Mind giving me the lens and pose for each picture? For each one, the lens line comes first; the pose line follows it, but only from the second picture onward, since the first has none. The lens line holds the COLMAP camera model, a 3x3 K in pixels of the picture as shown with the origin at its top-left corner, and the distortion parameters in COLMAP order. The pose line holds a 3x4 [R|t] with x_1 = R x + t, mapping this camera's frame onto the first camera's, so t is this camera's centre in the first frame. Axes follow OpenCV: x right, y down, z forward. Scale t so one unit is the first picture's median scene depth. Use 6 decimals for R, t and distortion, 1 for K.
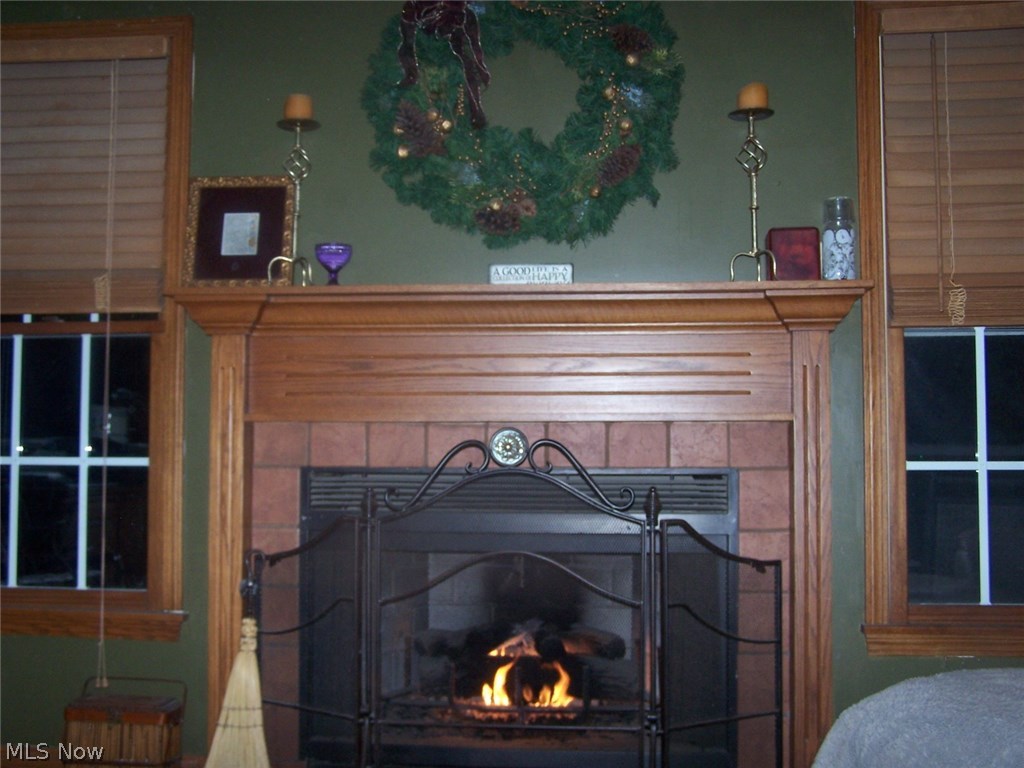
lens RADIAL K [[1193.6, 0, 514.2], [0, 1193.6, 377.6], [0, 0, 1]] dist [0.180051, 0.000000]
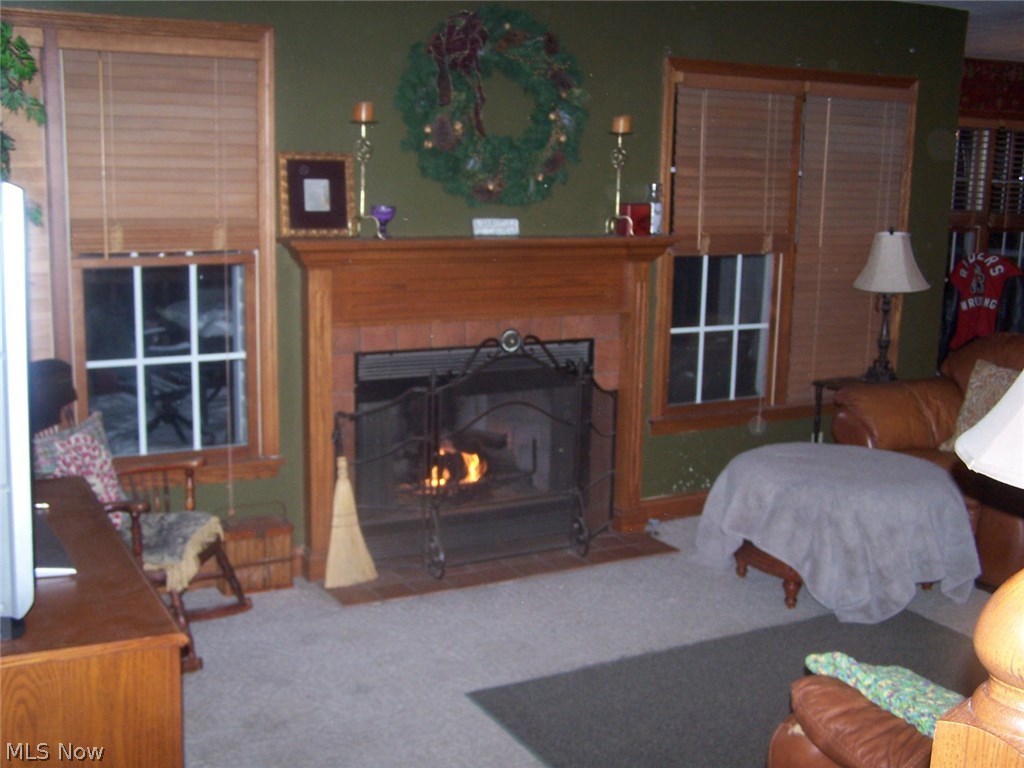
lens RADIAL K [[1193.6, 0, 510.1], [0, 1193.6, 388.7], [0, 0, 1]] dist [0.180051, 0.000000]
pose [[0.832215, -0.081618, 0.548414, -0.856745], [-0.057954, 0.970883, 0.232437, -0.246393], [-0.551417, -0.225220, 0.803253, -0.332154]]
